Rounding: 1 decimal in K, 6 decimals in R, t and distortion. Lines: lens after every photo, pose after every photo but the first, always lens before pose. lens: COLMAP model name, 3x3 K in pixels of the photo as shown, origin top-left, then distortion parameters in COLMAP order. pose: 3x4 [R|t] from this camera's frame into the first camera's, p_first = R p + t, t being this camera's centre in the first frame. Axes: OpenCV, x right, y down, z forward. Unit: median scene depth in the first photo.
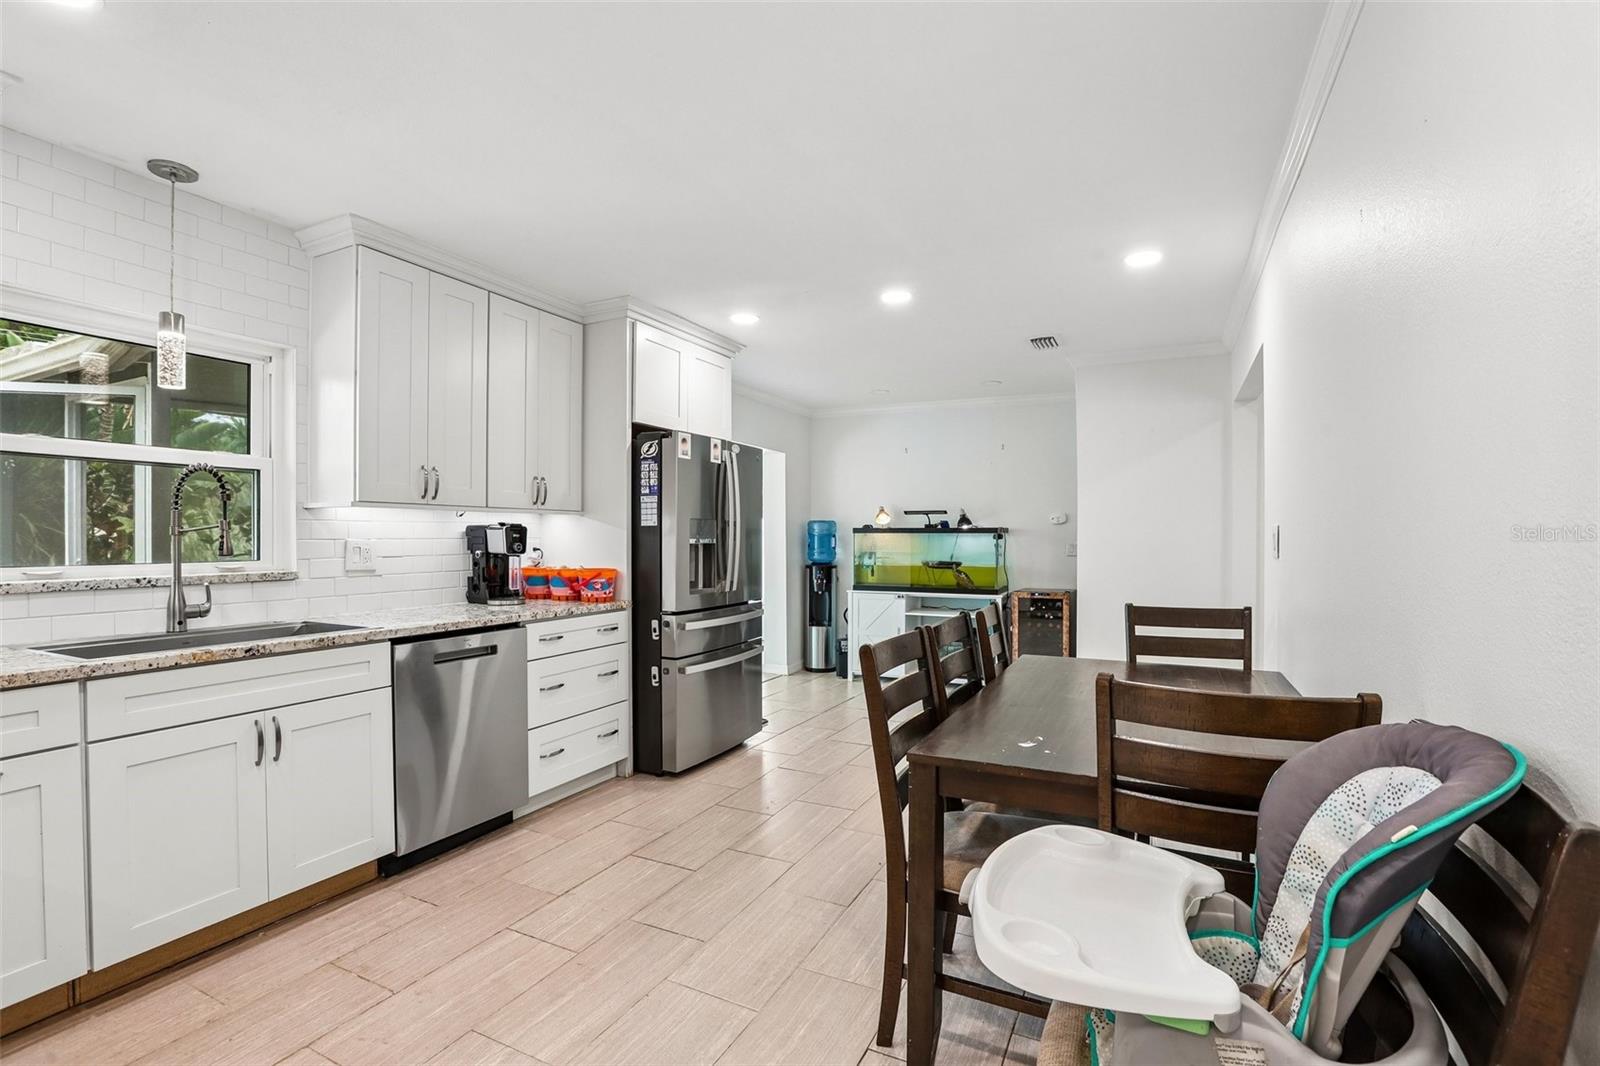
lens RADIAL K [[730.3, 0, 798.1], [0, 730.3, 539.1], [0, 0, 1]] dist [-0.060098, 0.024360]
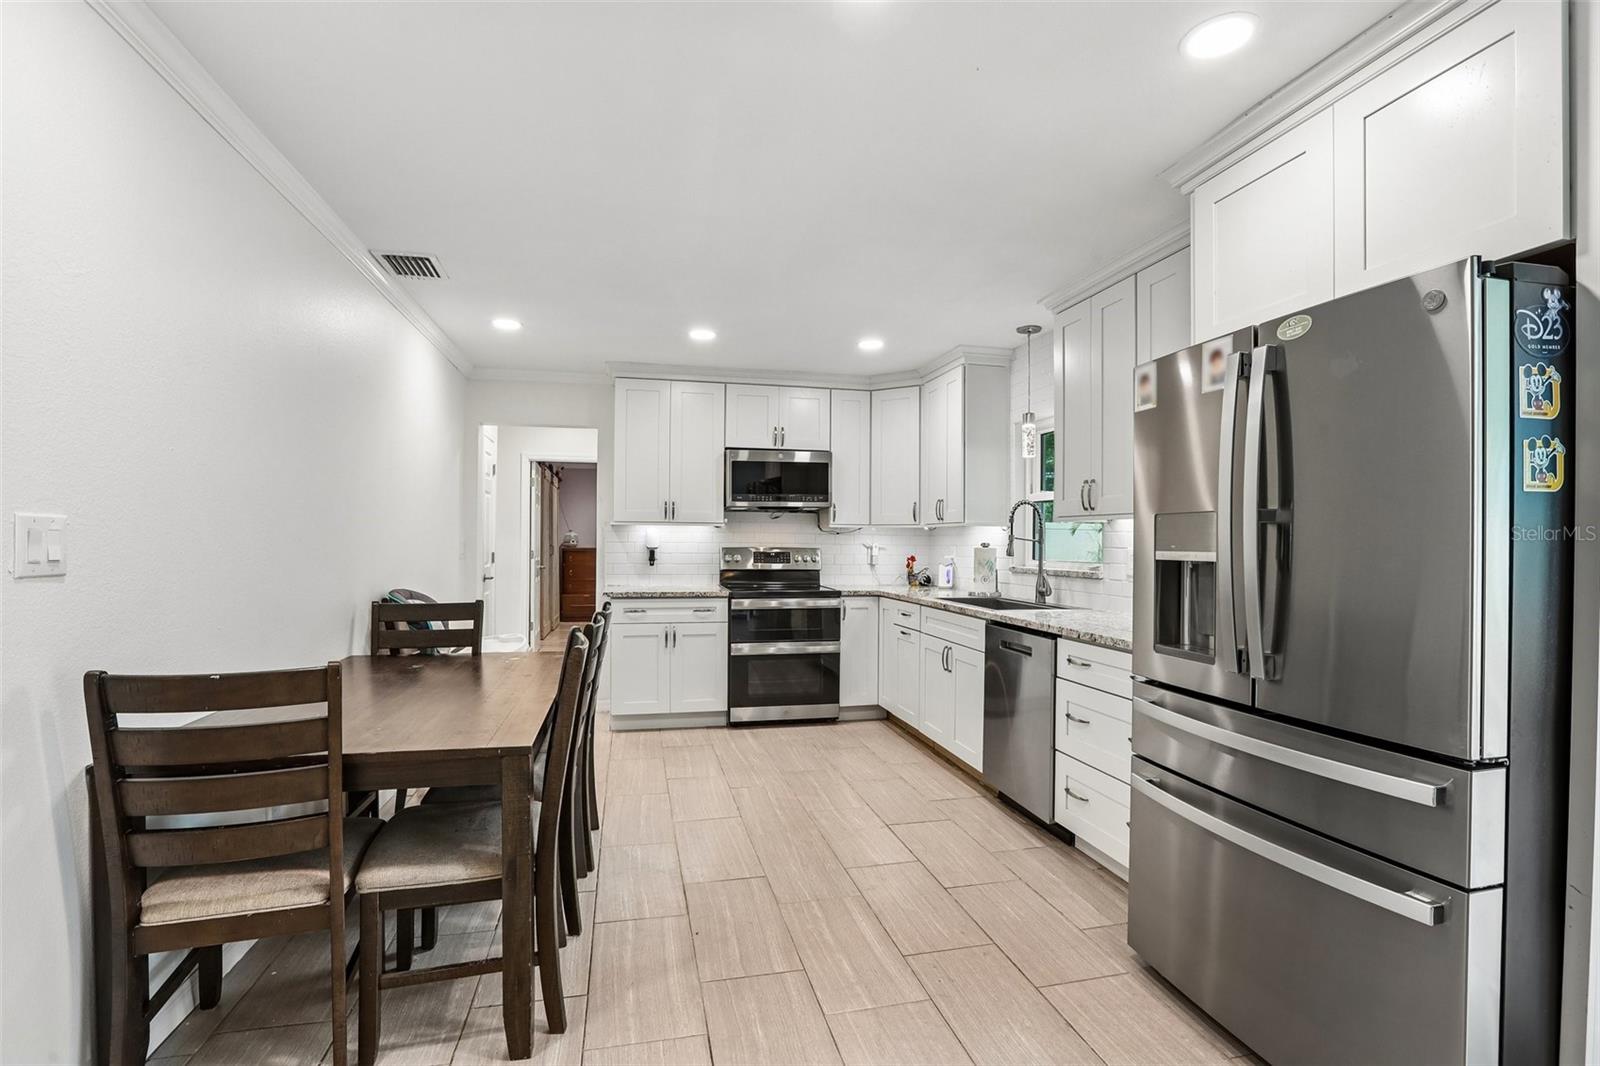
lens RADIAL K [[730.3, 0, 798.1], [0, 730.3, 539.1], [0, 0, 1]] dist [-0.060098, 0.024360]
pose [[-0.772038, -0.009188, -0.635510, 0.513092], [-0.011493, 0.999934, -0.000494, -0.007827], [0.635472, 0.006923, -0.772093, 1.580618]]
